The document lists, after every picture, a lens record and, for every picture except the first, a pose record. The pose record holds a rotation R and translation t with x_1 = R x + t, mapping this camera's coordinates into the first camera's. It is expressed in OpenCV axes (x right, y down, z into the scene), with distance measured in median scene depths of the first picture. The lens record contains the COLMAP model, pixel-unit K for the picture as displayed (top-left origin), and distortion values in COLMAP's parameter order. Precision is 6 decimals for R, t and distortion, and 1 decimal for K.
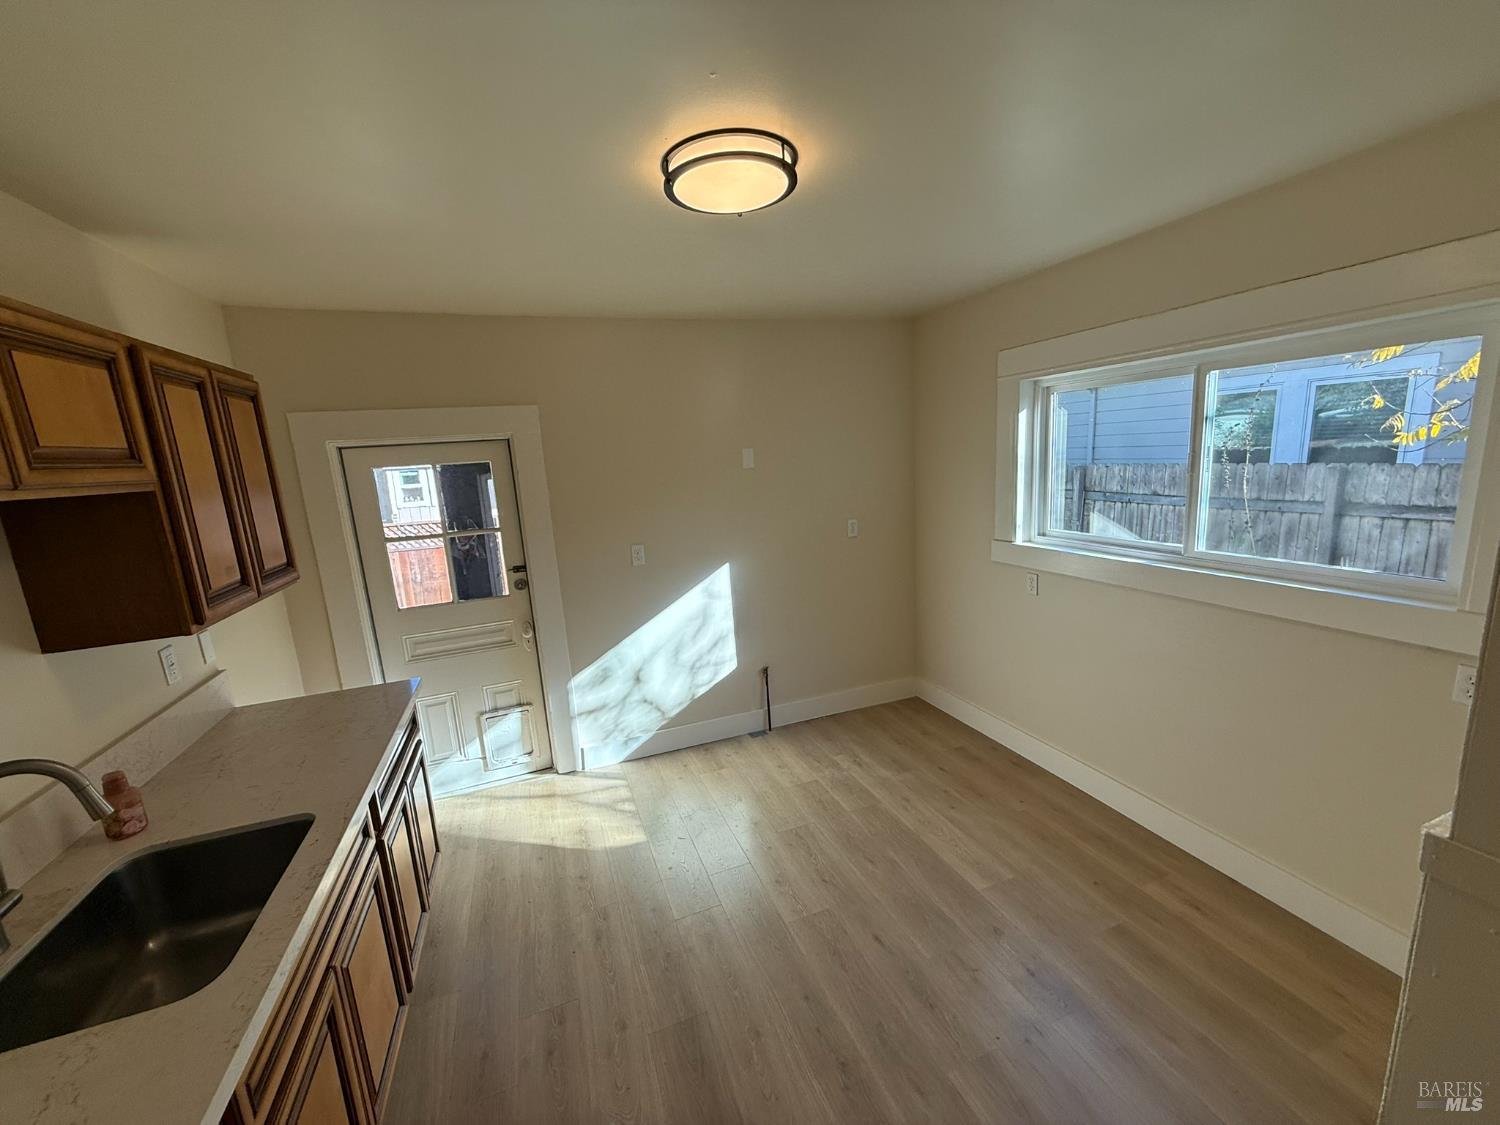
lens RADIAL K [[592.2, 0, 744.0], [0, 592.2, 558.1], [0, 0, 1]] dist [-0.001503, 0.000514]
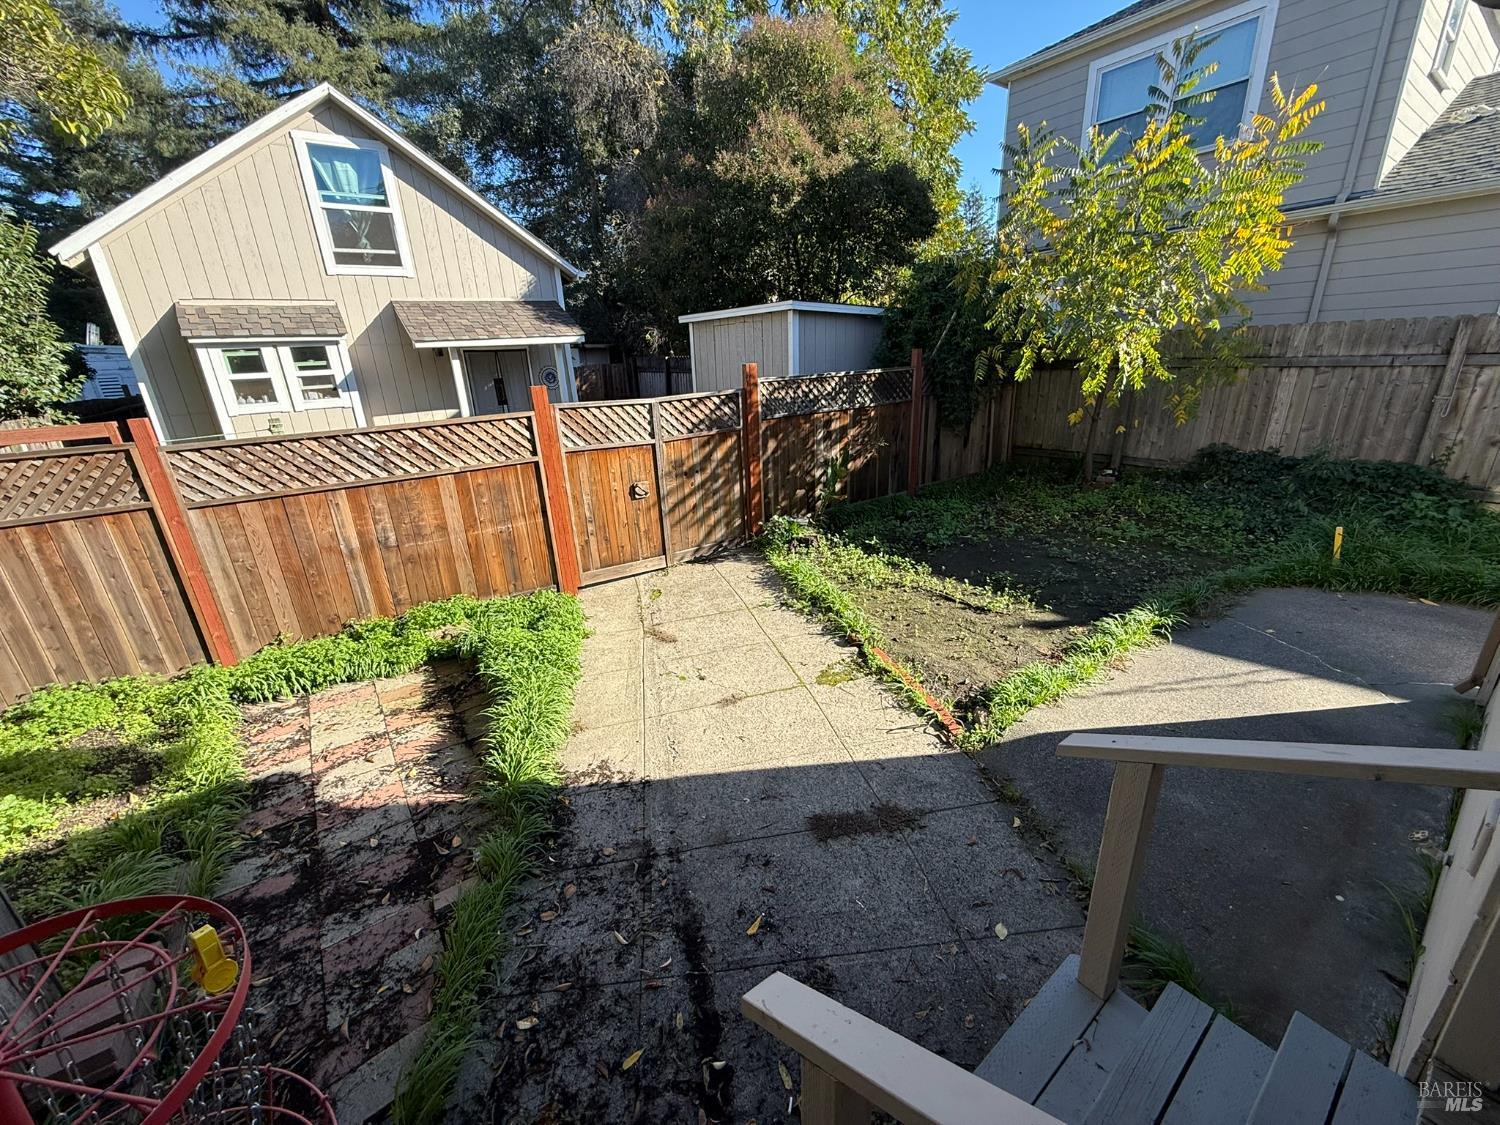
lens RADIAL K [[592.2, 0, 742.1], [0, 592.2, 560.3], [0, 0, 1]] dist [-0.001503, 0.000514]
pose [[0.956012, -0.091697, 0.278627, -1.039846], [0.051266, 0.987494, 0.149087, -0.022221], [-0.288813, -0.128245, 0.948757, 1.084532]]
